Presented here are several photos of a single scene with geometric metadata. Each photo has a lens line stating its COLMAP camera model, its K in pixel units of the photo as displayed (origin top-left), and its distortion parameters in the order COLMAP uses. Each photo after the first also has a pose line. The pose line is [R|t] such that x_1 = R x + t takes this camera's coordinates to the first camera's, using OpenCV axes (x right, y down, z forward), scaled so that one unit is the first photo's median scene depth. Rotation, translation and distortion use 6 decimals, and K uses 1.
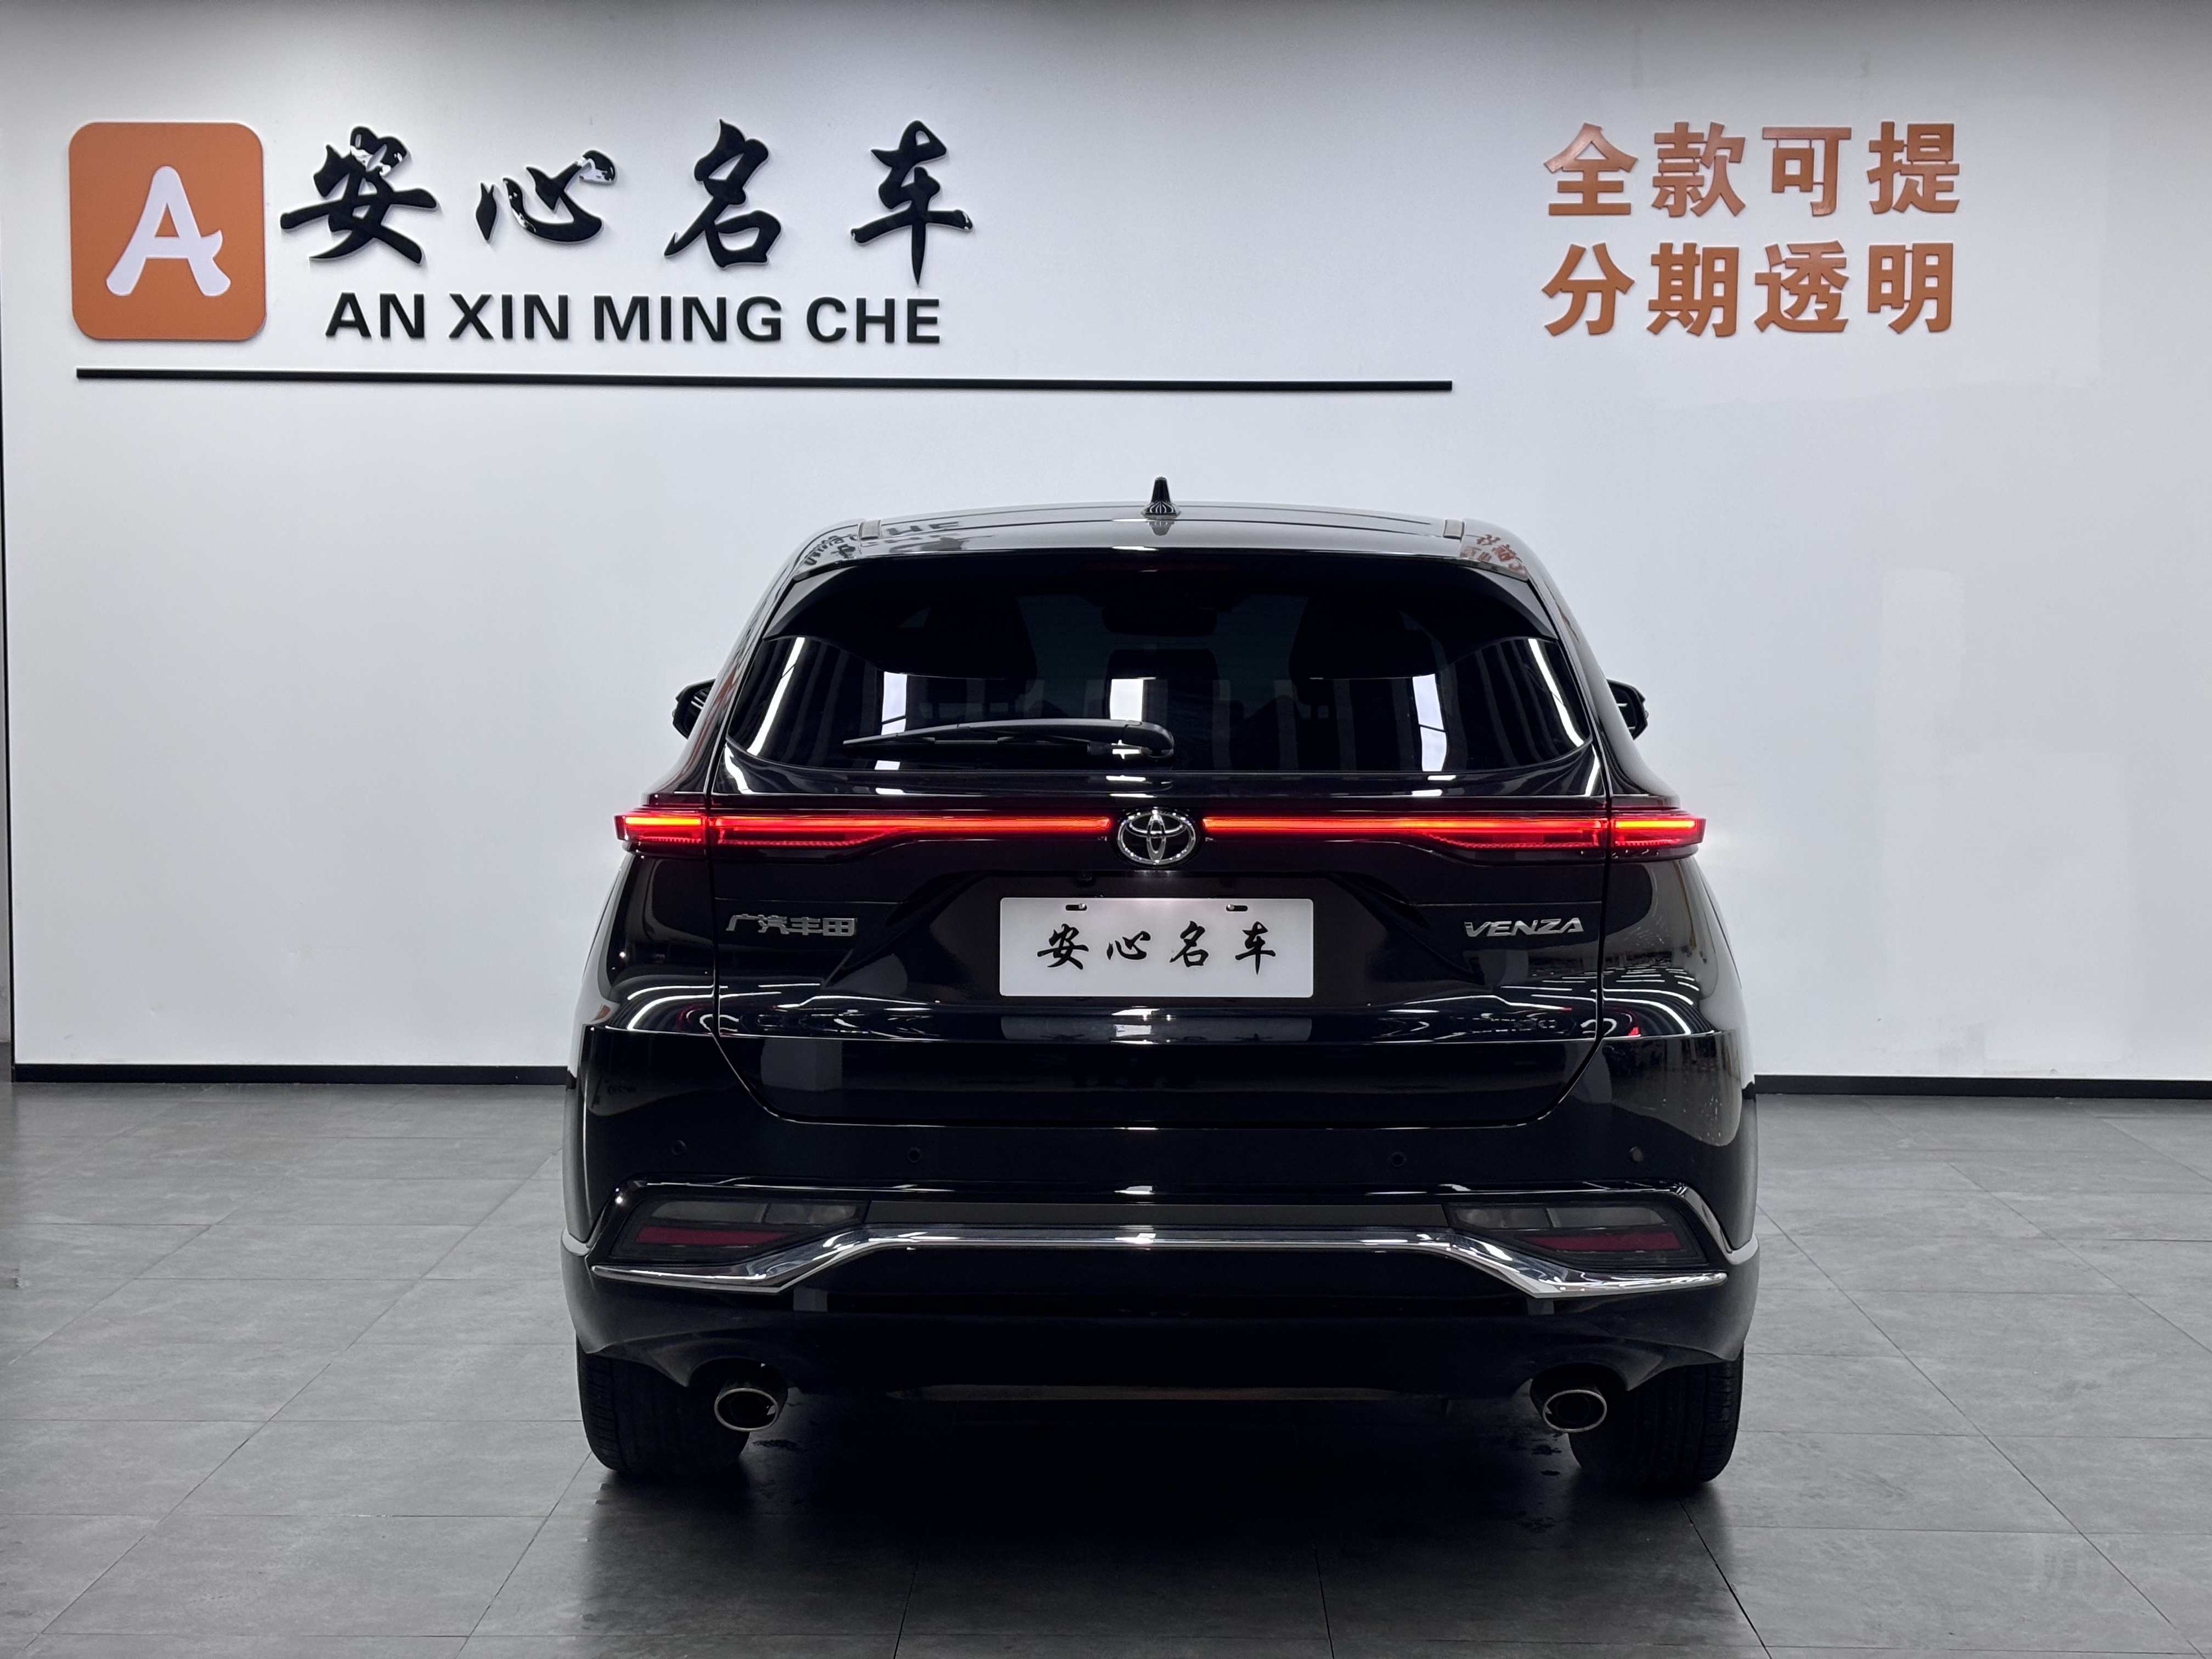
lens RADIAL K [[3338.8, 0, 1097.3], [0, 3338.8, 834.3], [0, 0, 1]] dist [-0.039253, 0.000000]
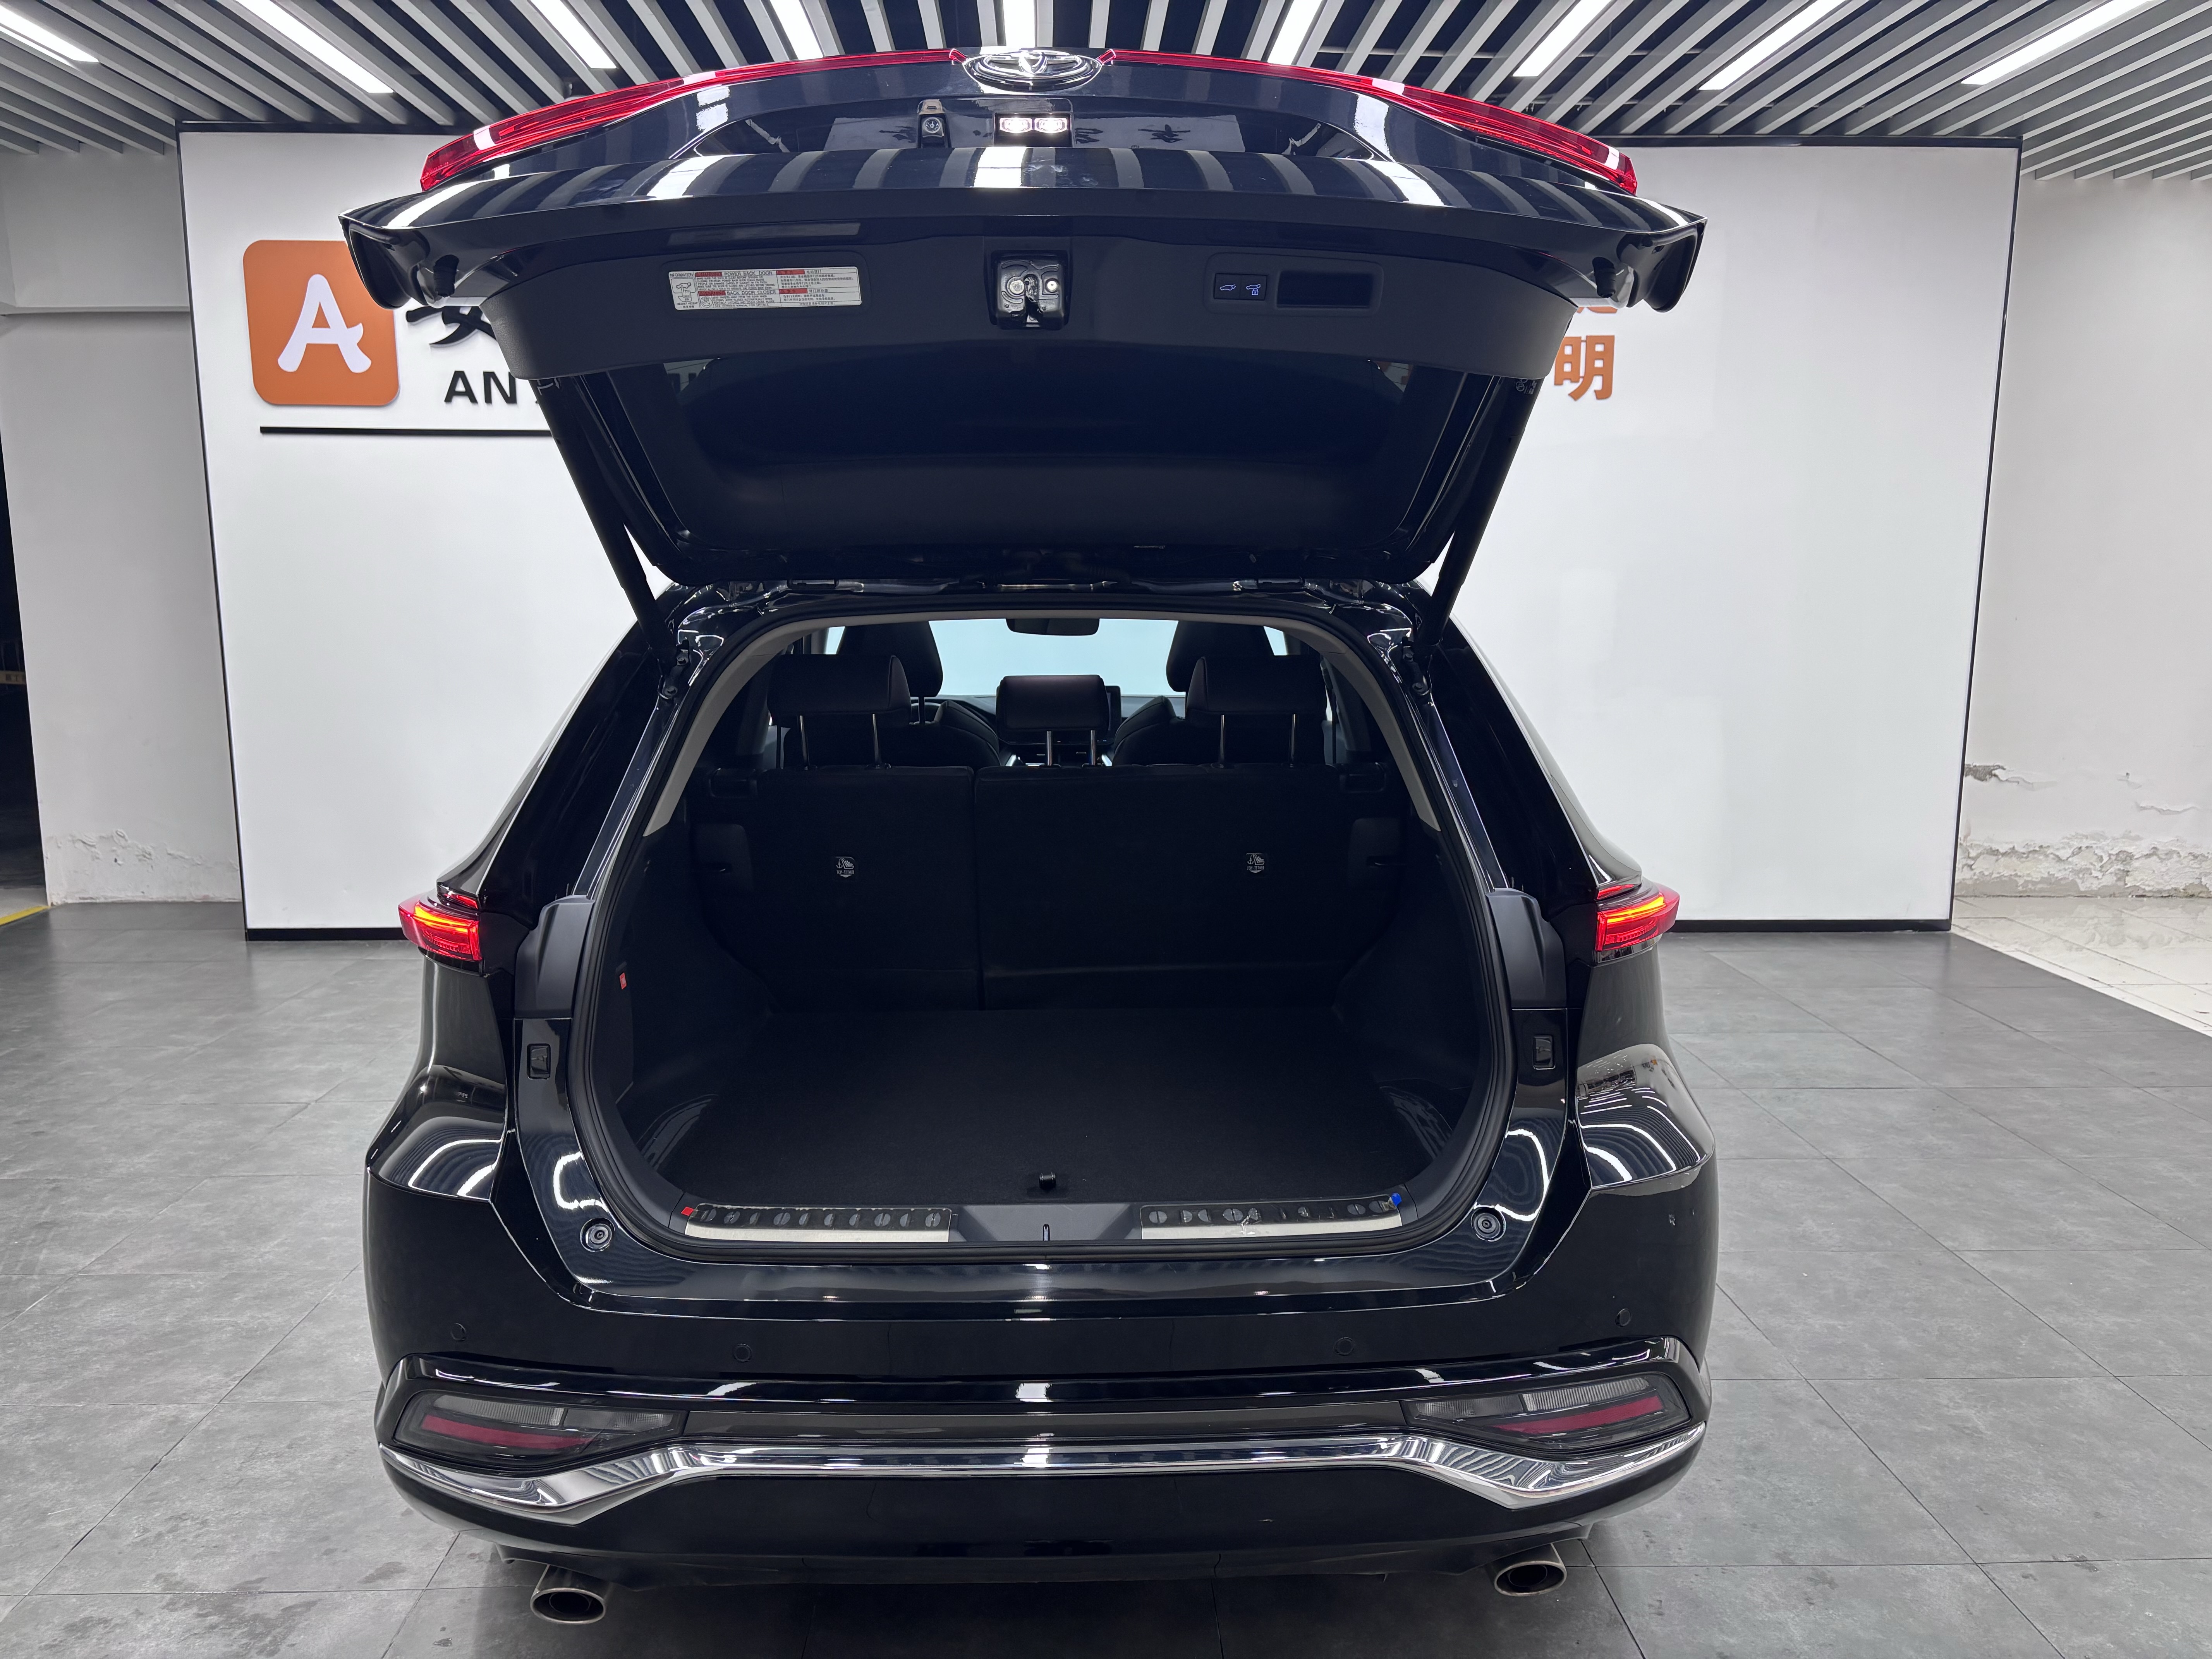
lens RADIAL K [[1648.5, 0, 1096.3], [0, 1648.5, 833.6], [0, 0, 1]] dist [0.019209, -0.044102]
pose [[0.999072, -0.011128, 0.041602, 0.006178], [0.007353, 0.995932, 0.089813, -0.031969], [-0.042432, -0.089424, 0.995089, 0.296898]]
